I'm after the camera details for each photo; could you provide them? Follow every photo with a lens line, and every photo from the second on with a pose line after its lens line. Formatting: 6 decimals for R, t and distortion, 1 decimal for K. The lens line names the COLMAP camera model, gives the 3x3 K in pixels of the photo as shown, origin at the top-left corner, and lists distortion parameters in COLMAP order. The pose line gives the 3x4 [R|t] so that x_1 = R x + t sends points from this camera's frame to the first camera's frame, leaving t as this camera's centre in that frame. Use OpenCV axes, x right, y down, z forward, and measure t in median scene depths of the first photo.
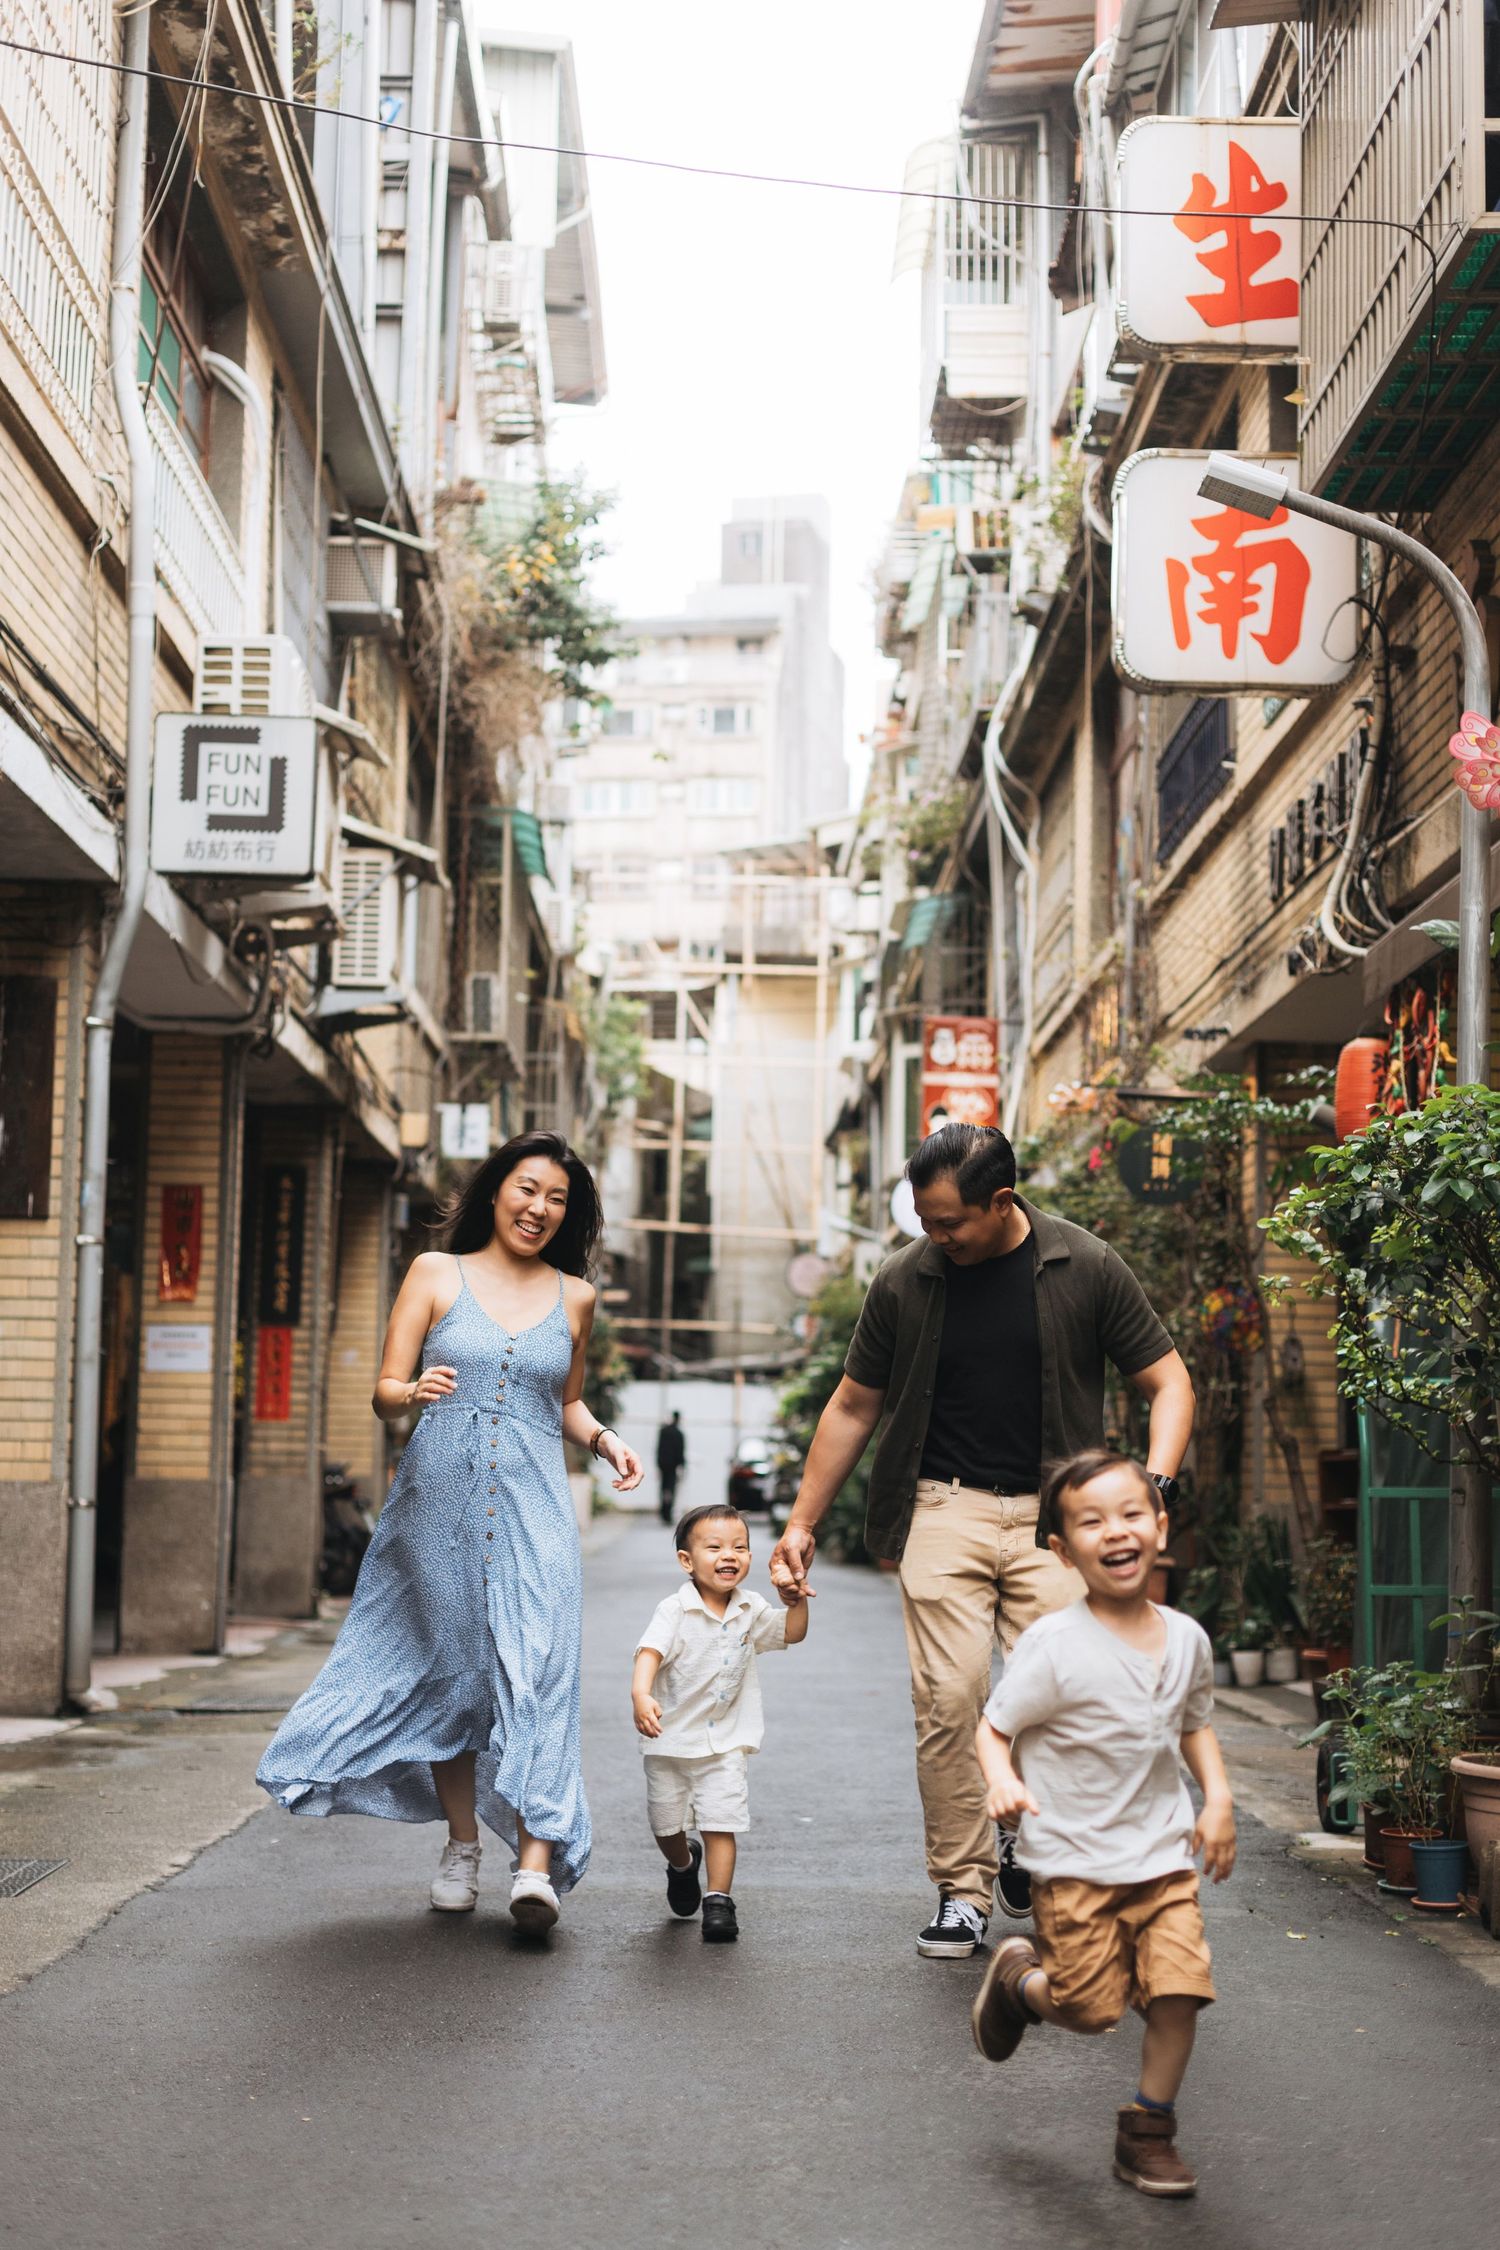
lens RADIAL K [[3232.9, 0, 705.1], [0, 3232.9, 1097.3], [0, 0, 1]] dist [-0.016179, 0.033987]
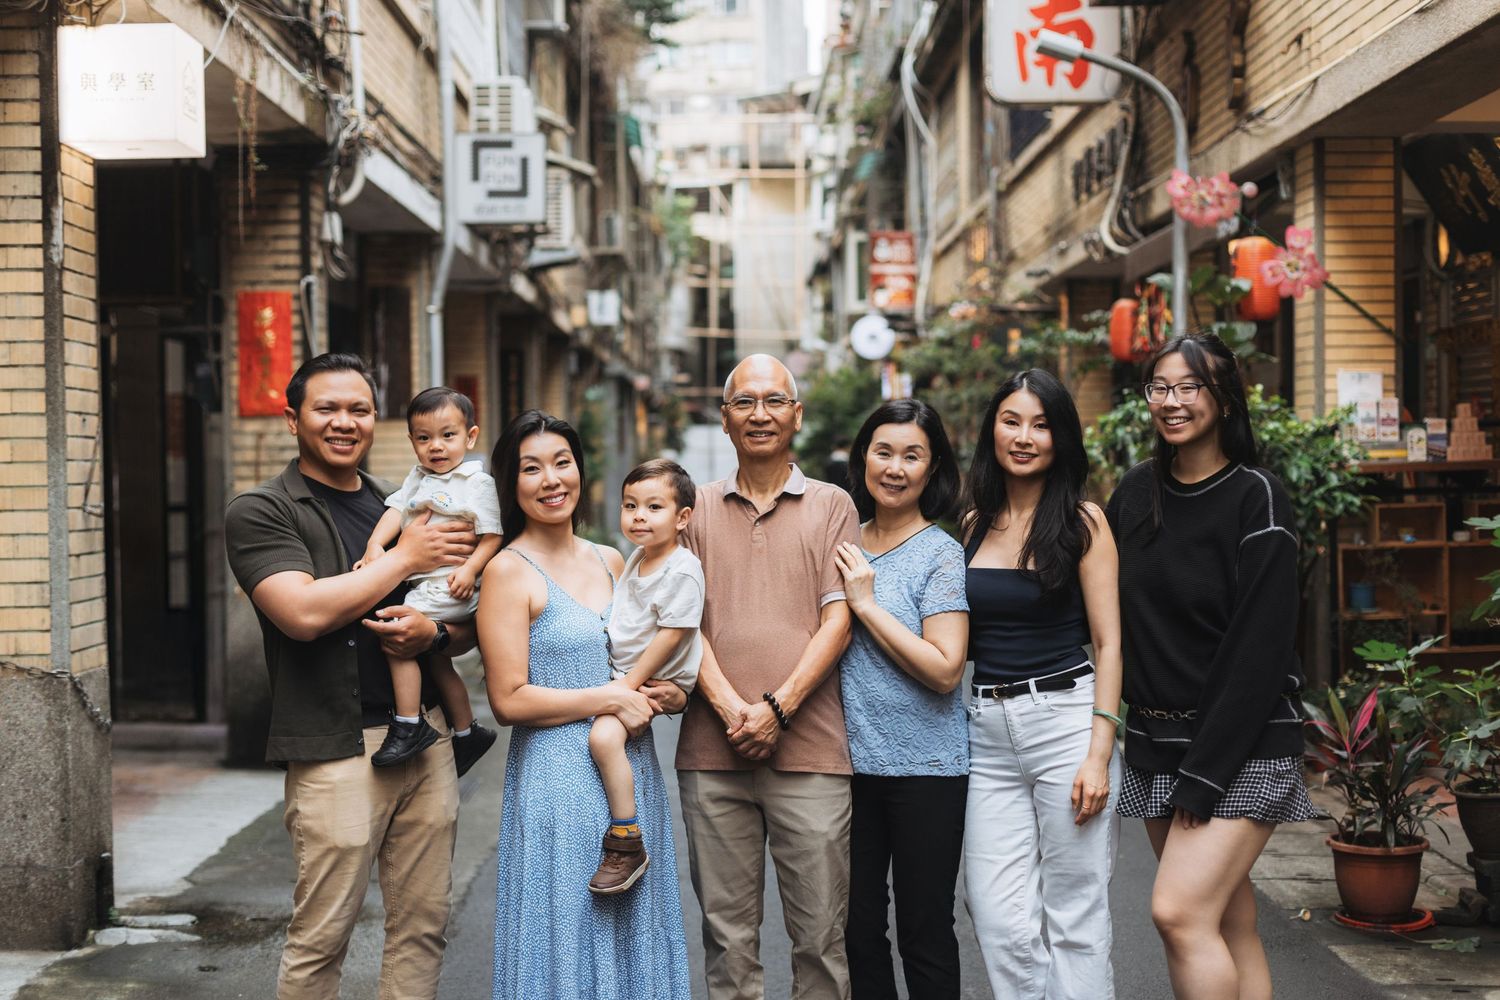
lens RADIAL K [[1983.9, 0, 773.6], [0, 1983.9, 499.9], [0, 0, 1]] dist [-0.003682, 0.008639]
pose [[0.999293, -0.031247, 0.020893, -0.011567], [0.028230, 0.990883, 0.131733, -0.029617], [-0.024819, -0.131051, 0.991065, -0.063850]]
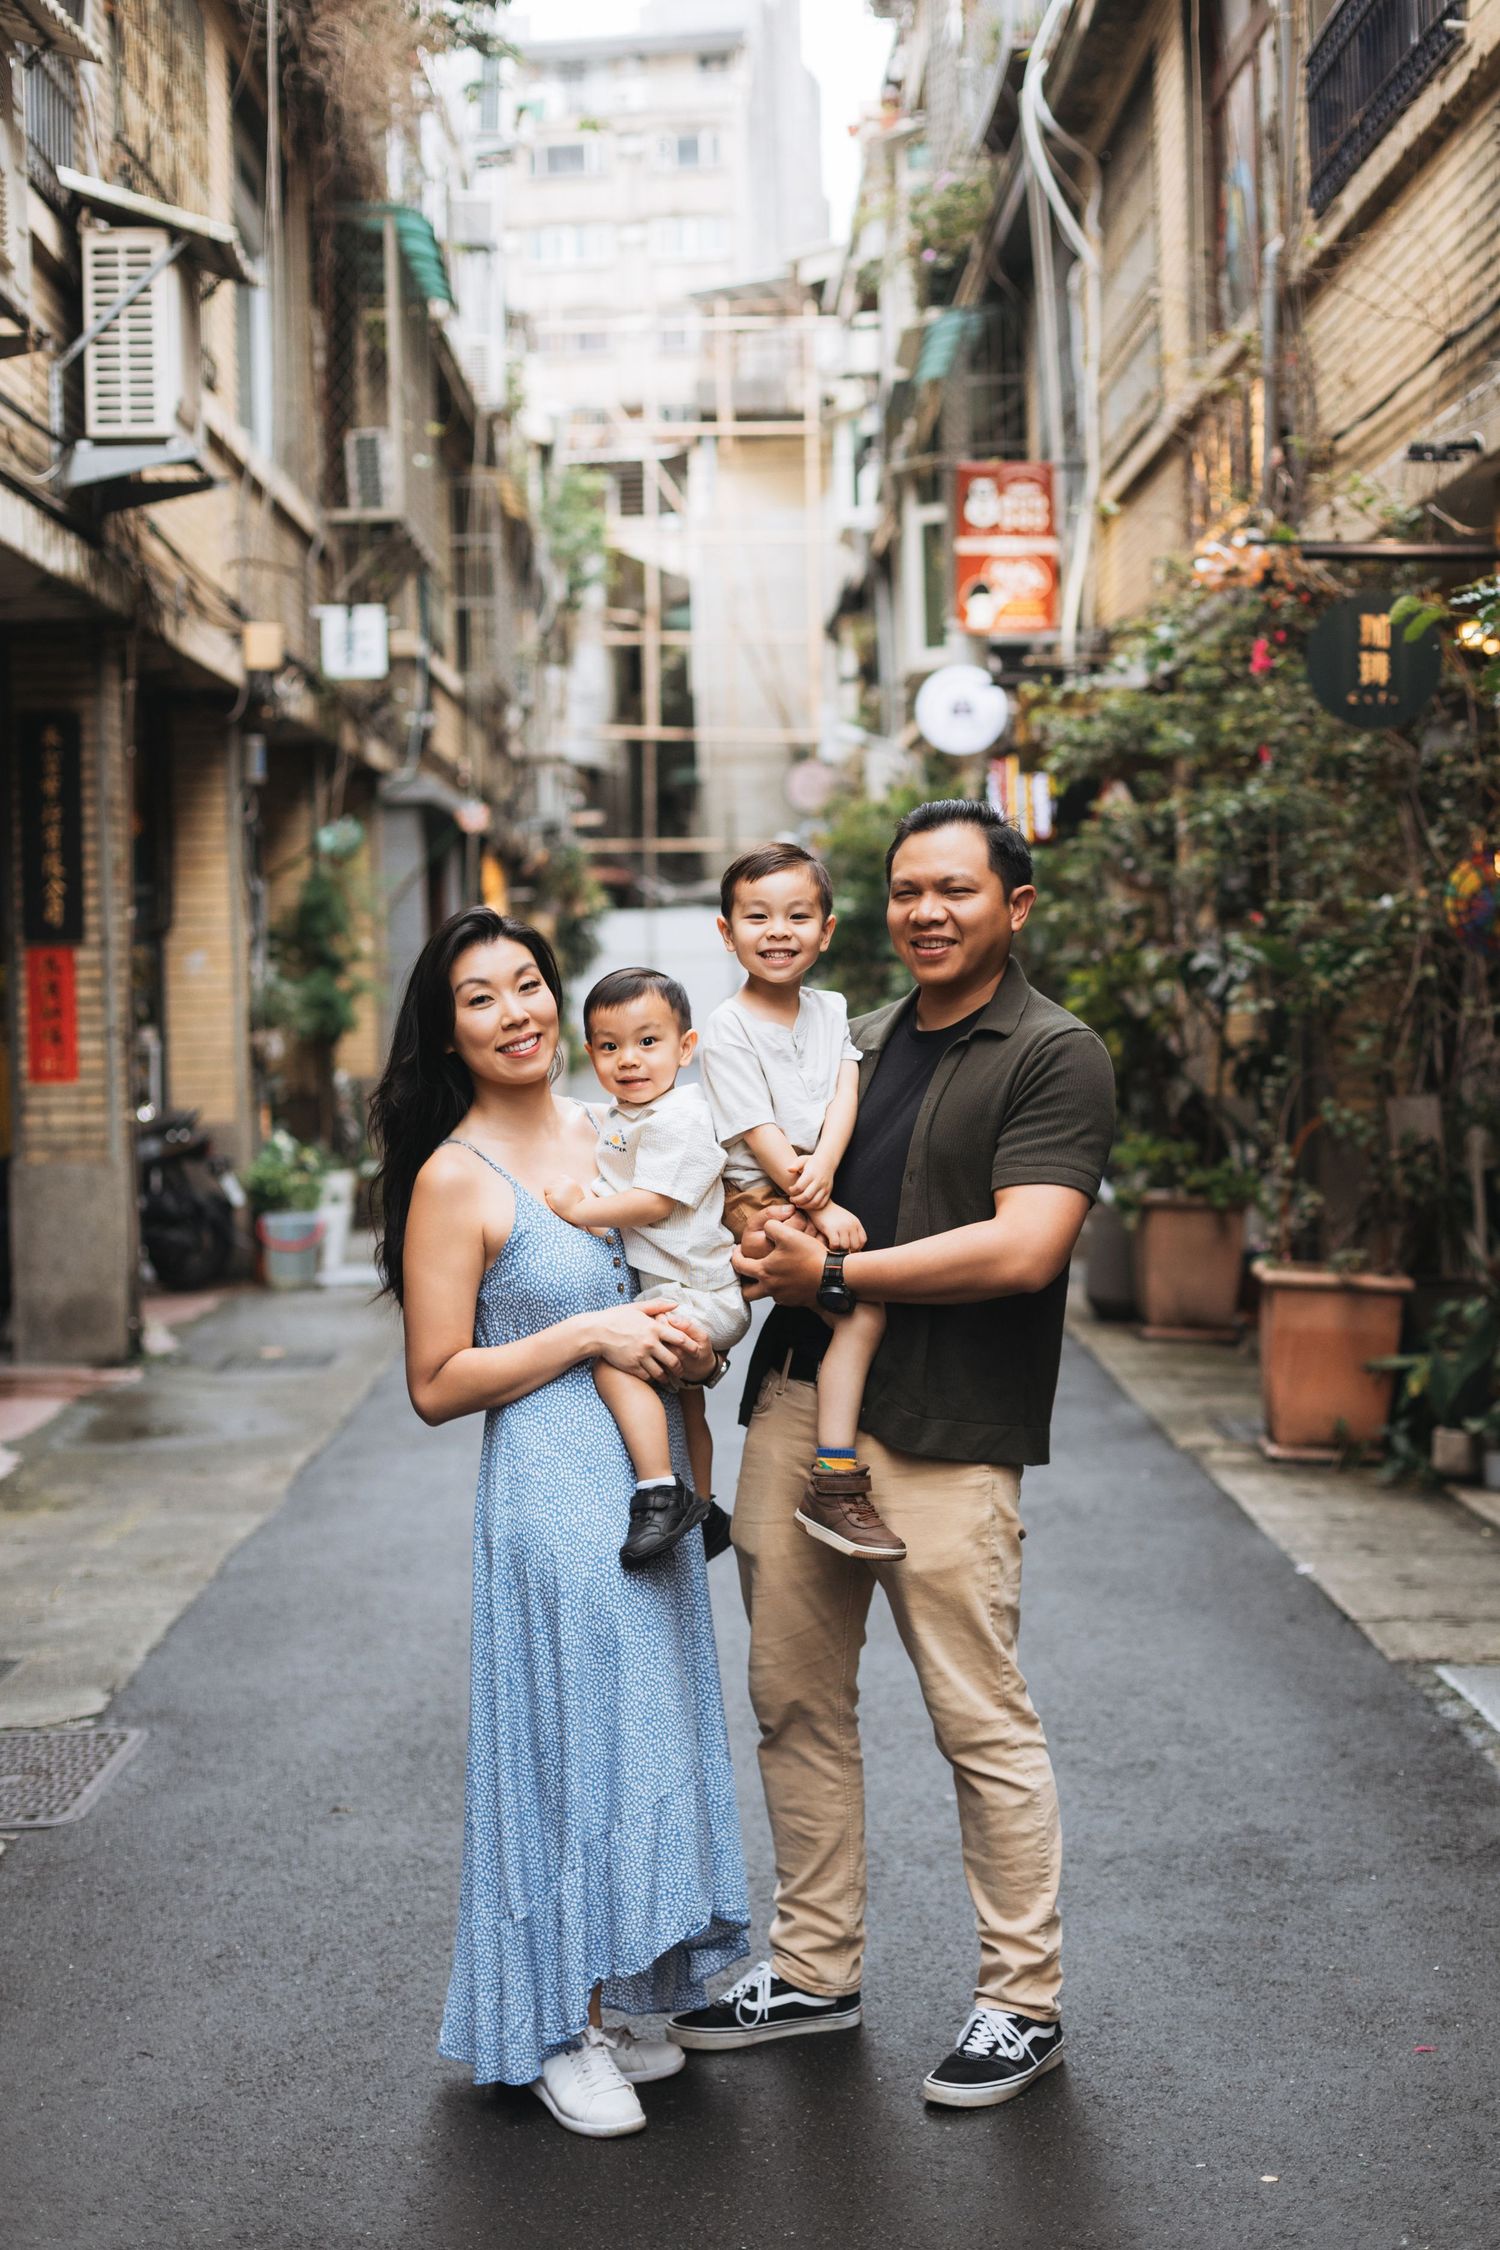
lens RADIAL K [[3503.0, 0, 837.7], [0, 3503.0, 1008.4], [0, 0, 1]] dist [-0.022131, 0.097736]
pose [[0.998254, -0.045851, 0.037242, 0.005018], [0.040957, 0.991570, 0.122932, -0.000524], [-0.042564, -0.121192, 0.991716, 0.213084]]
